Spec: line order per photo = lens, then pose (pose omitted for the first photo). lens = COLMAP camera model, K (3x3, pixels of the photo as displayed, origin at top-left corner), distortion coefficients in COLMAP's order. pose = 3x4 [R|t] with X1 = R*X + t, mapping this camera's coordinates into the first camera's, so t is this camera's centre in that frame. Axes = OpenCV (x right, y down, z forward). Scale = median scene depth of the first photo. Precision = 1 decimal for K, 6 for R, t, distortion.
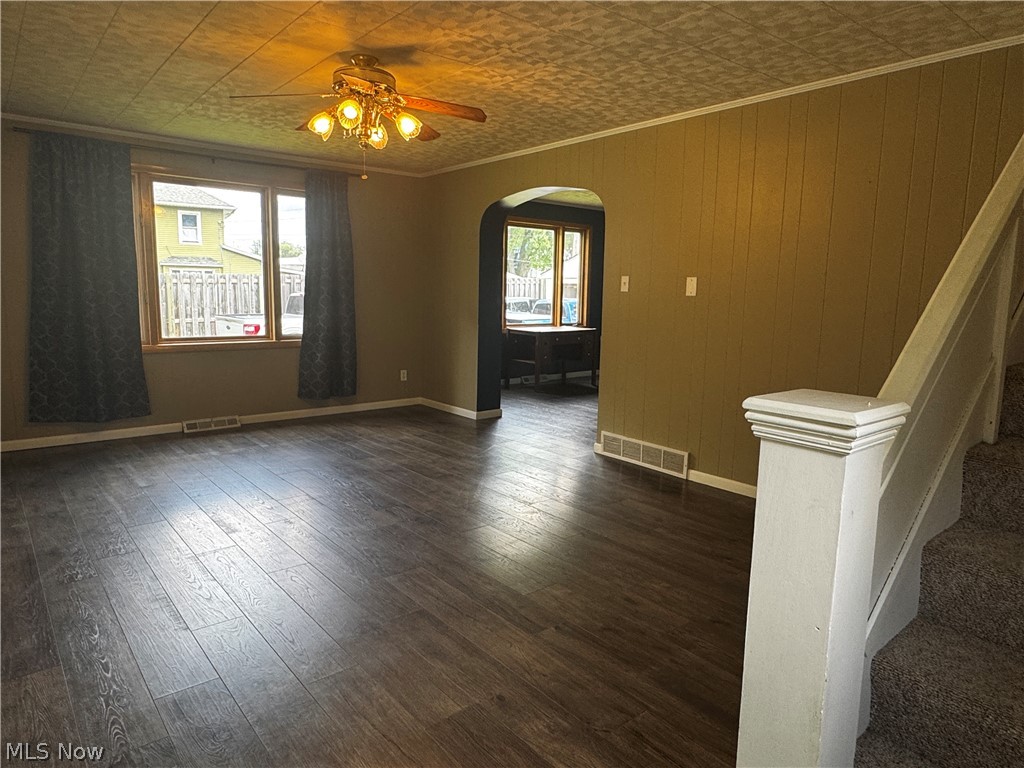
lens RADIAL K [[653.6, 0, 509.2], [0, 653.6, 379.8], [0, 0, 1]] dist [-0.005627, 0.004417]
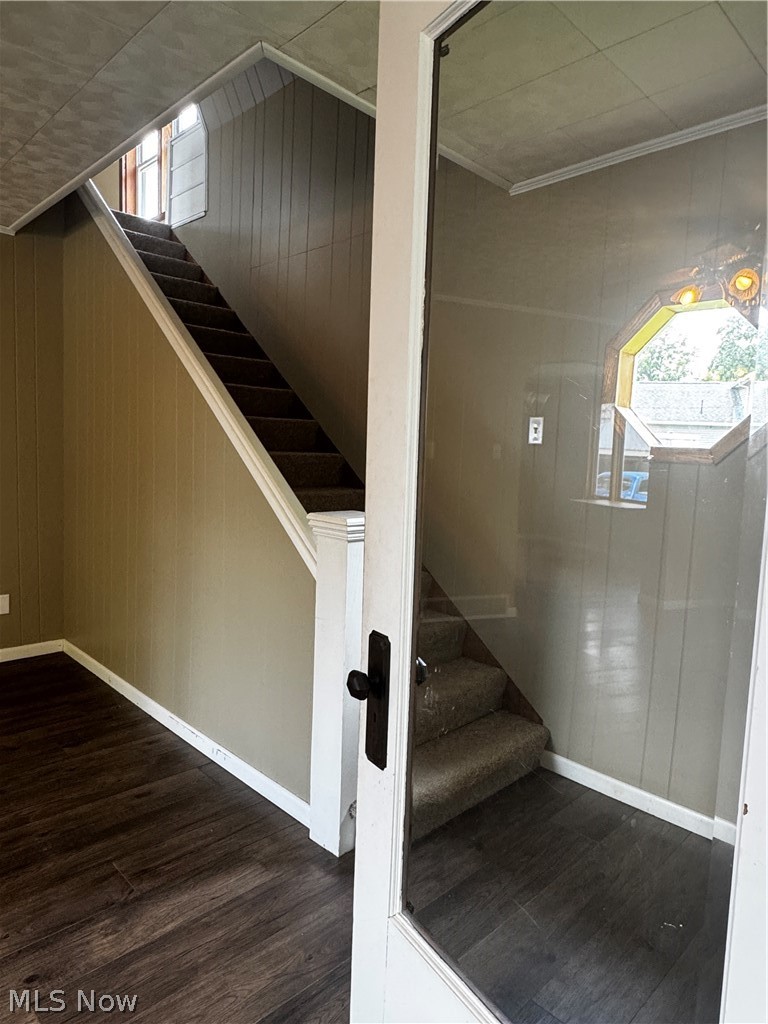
lens RADIAL K [[653.6, 0, 386.4], [0, 653.6, 513.6], [0, 0, 1]] dist [-0.005627, 0.004417]
pose [[-0.085893, -0.103220, 0.990943, -0.317981], [0.118790, 0.986463, 0.113050, -0.029898], [-0.989197, 0.127424, -0.072468, 0.257954]]
